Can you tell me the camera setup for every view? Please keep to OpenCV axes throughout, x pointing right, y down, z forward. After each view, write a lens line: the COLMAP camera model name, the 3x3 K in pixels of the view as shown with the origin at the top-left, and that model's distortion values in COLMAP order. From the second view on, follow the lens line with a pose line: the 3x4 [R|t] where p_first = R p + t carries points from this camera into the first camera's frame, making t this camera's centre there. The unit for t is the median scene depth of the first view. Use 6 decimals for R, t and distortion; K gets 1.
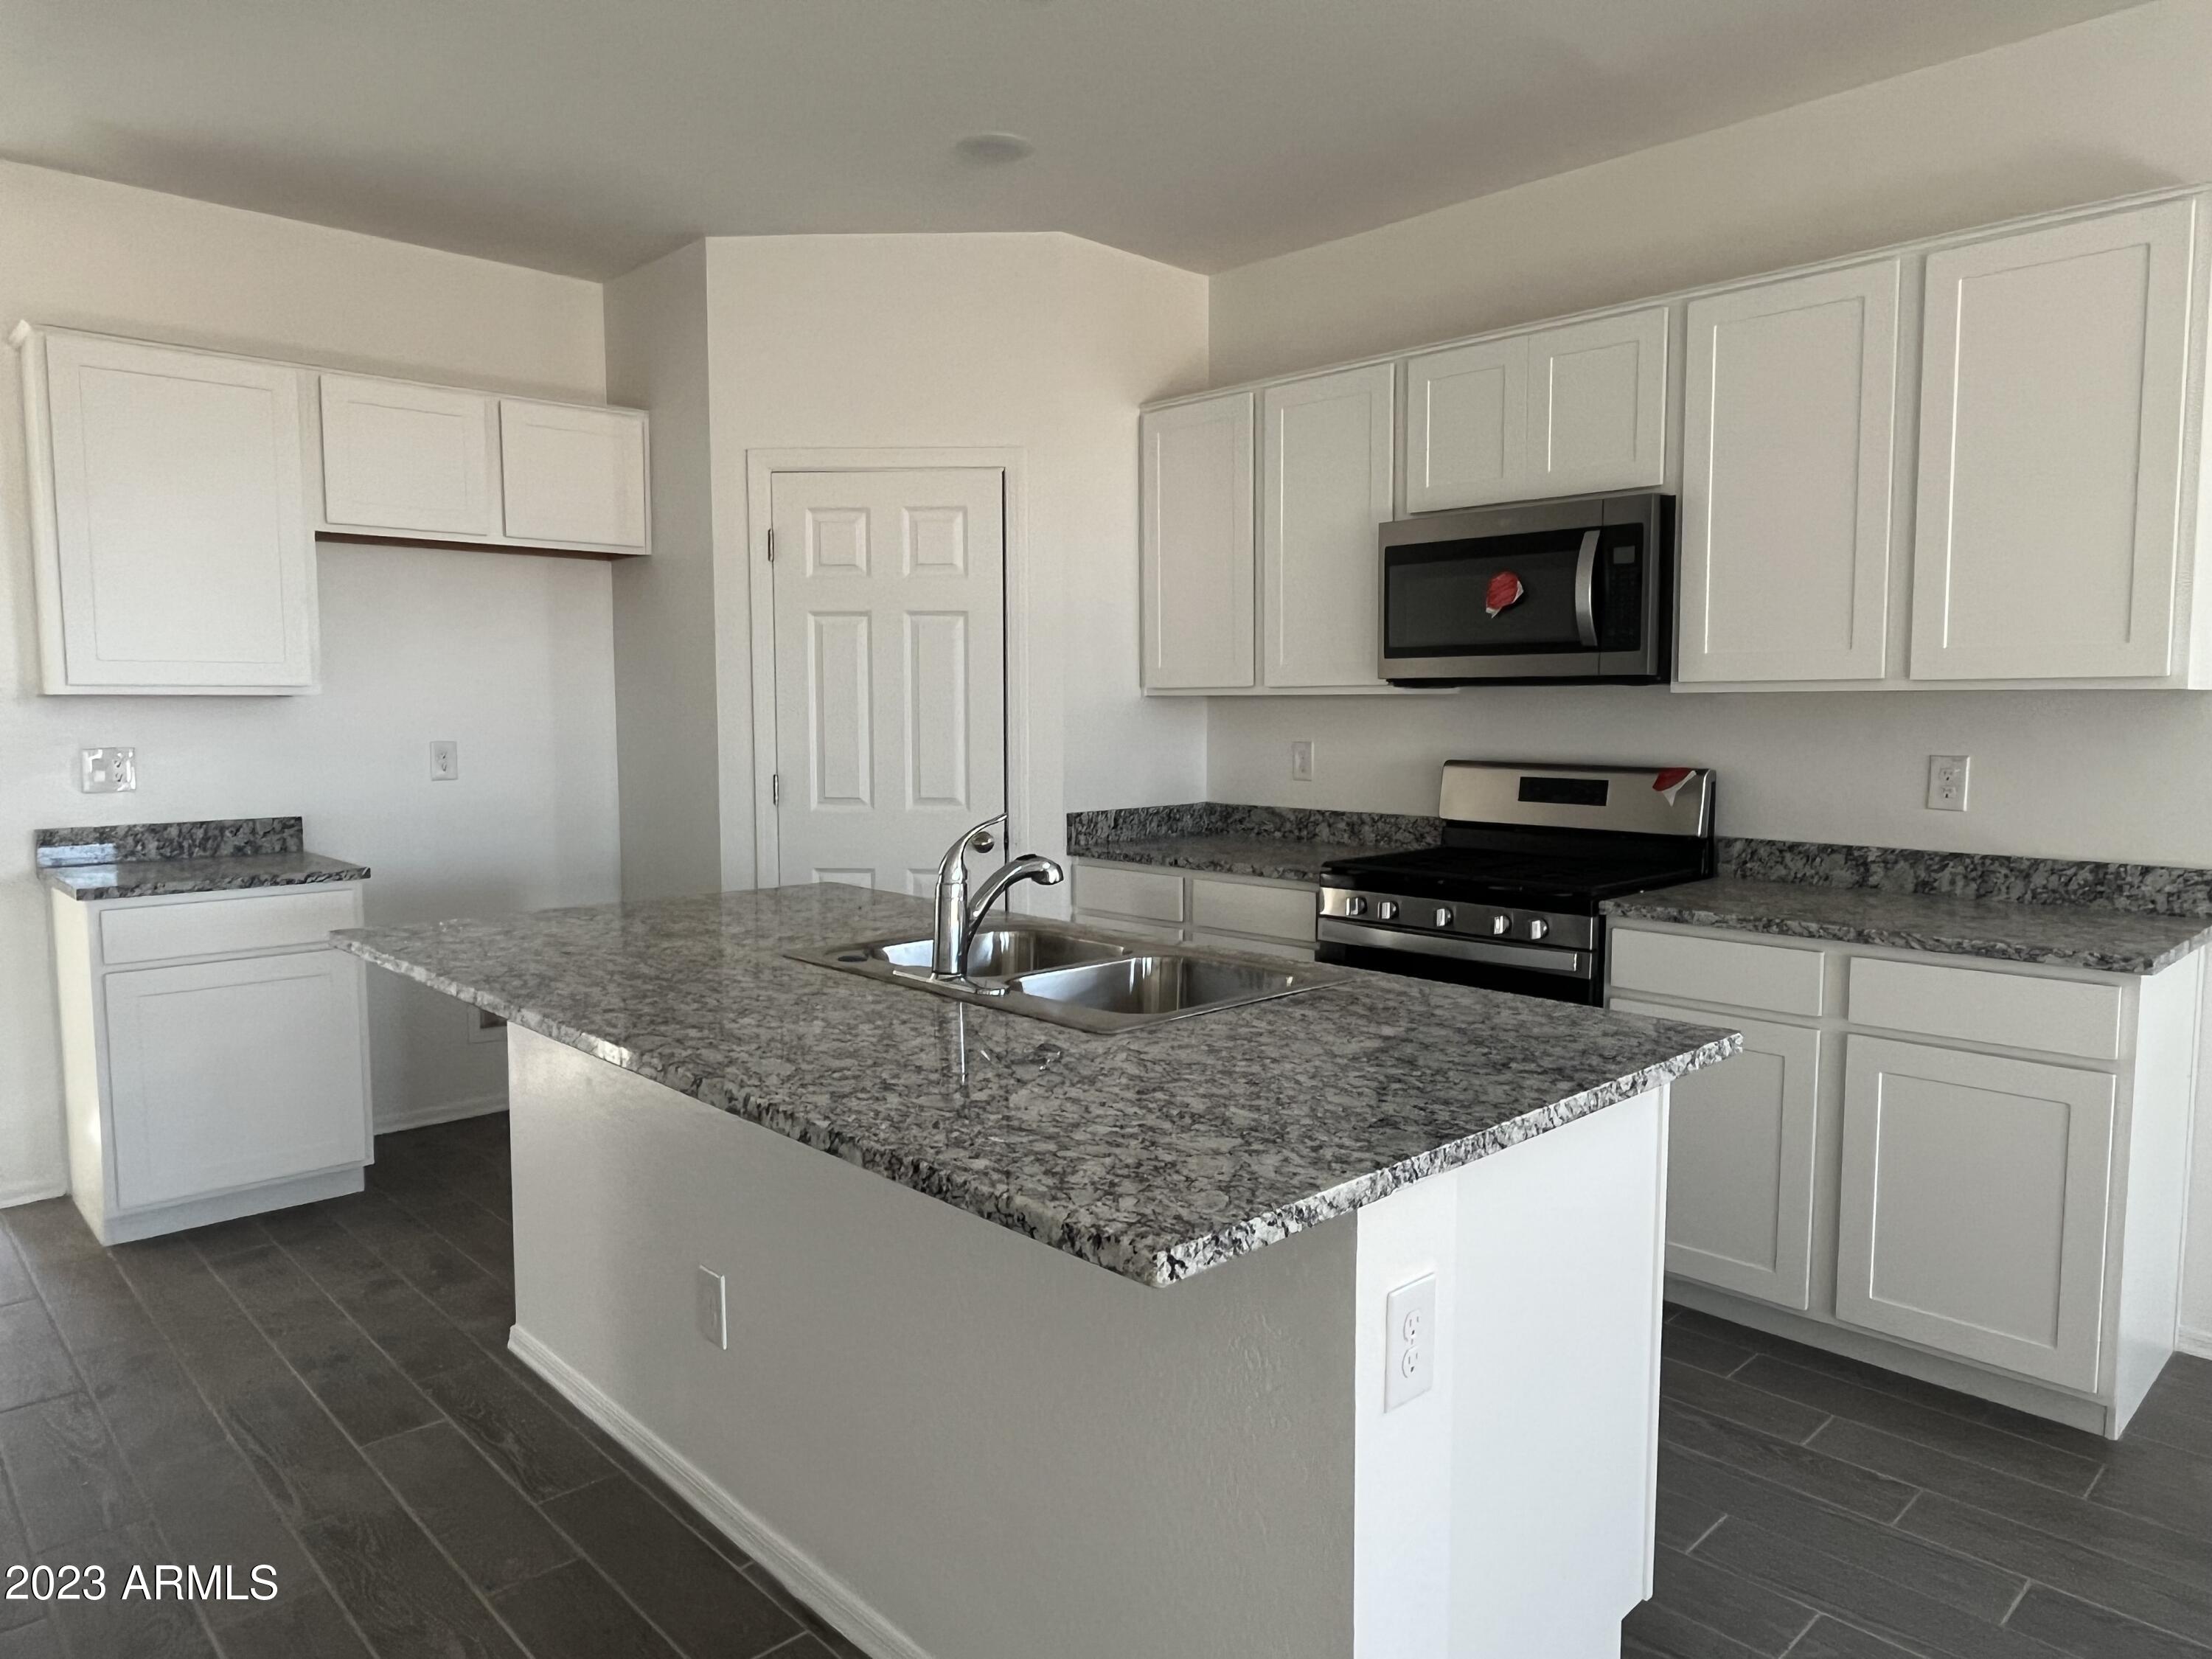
lens RADIAL K [[1426.0, 0, 1107.6], [0, 1426.0, 821.4], [0, 0, 1]] dist [0.003219, -0.004036]
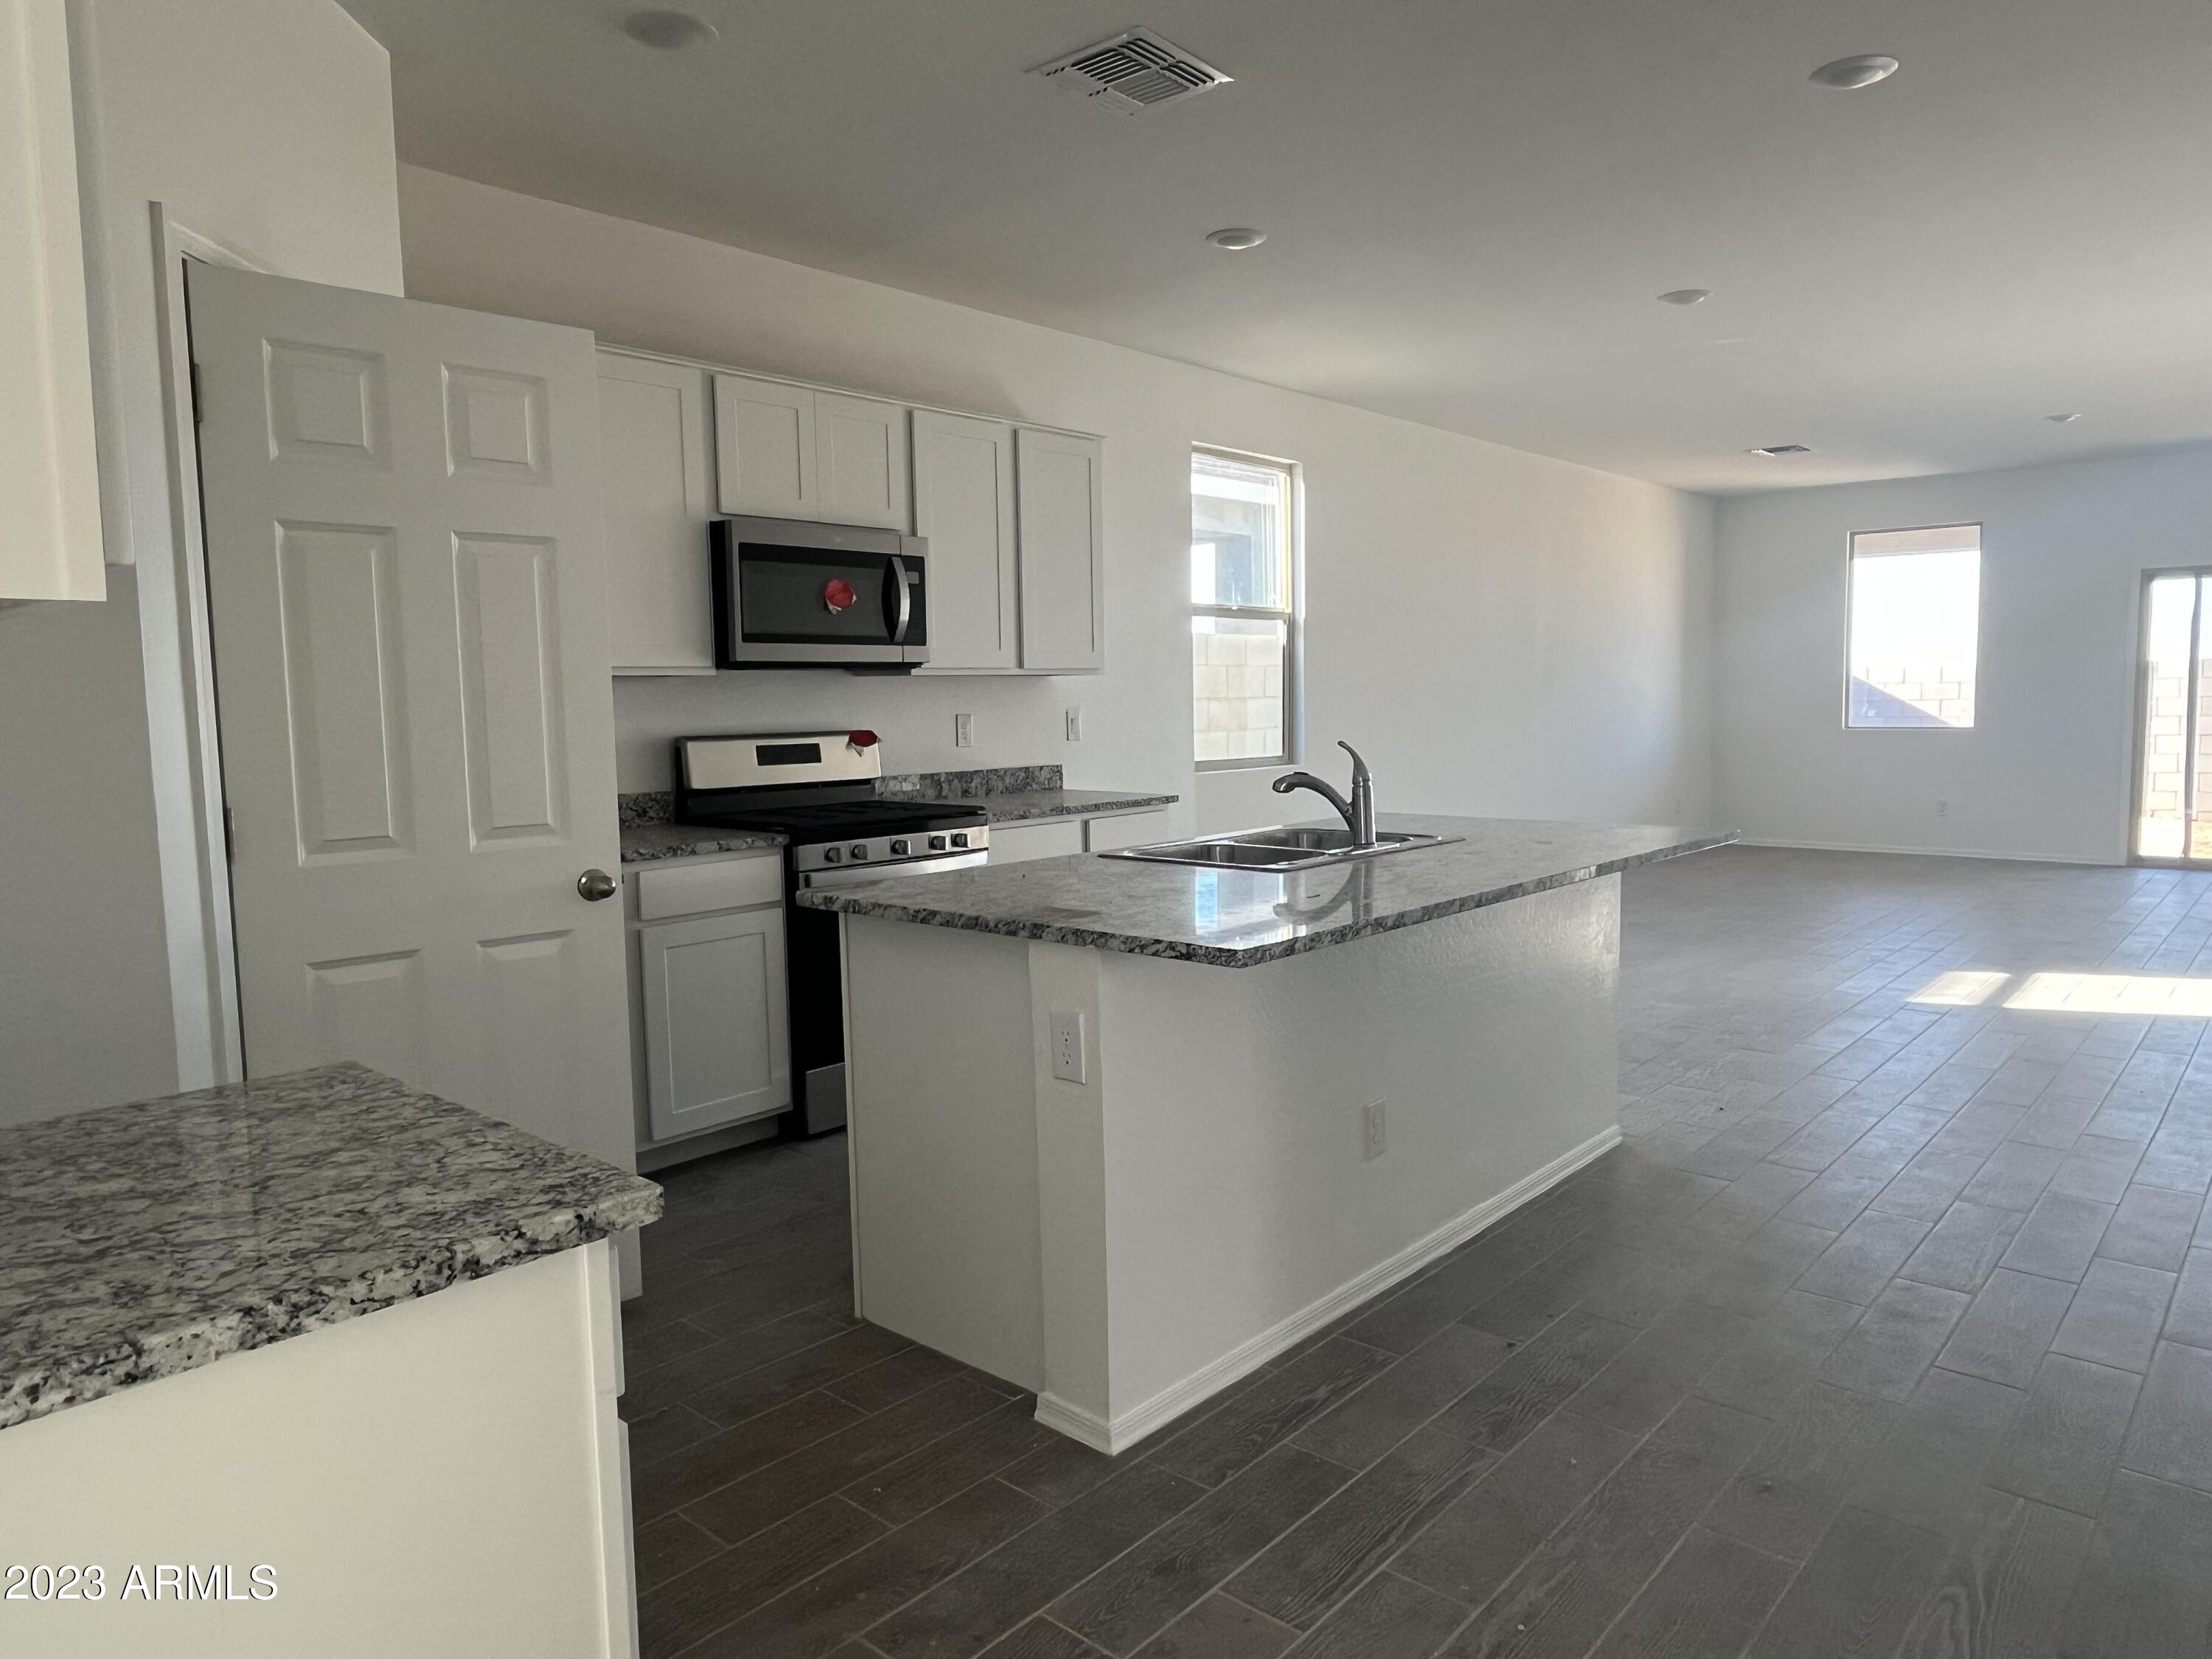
lens RADIAL K [[1426.0, 0, 1122.8], [0, 1426.0, 835.3], [0, 0, 1]] dist [0.003219, -0.004036]
pose [[-0.093260, -0.096313, 0.990972, -0.978415], [0.098434, 0.989542, 0.105437, -0.055406], [-0.990764, 0.107379, -0.082805, 0.839158]]
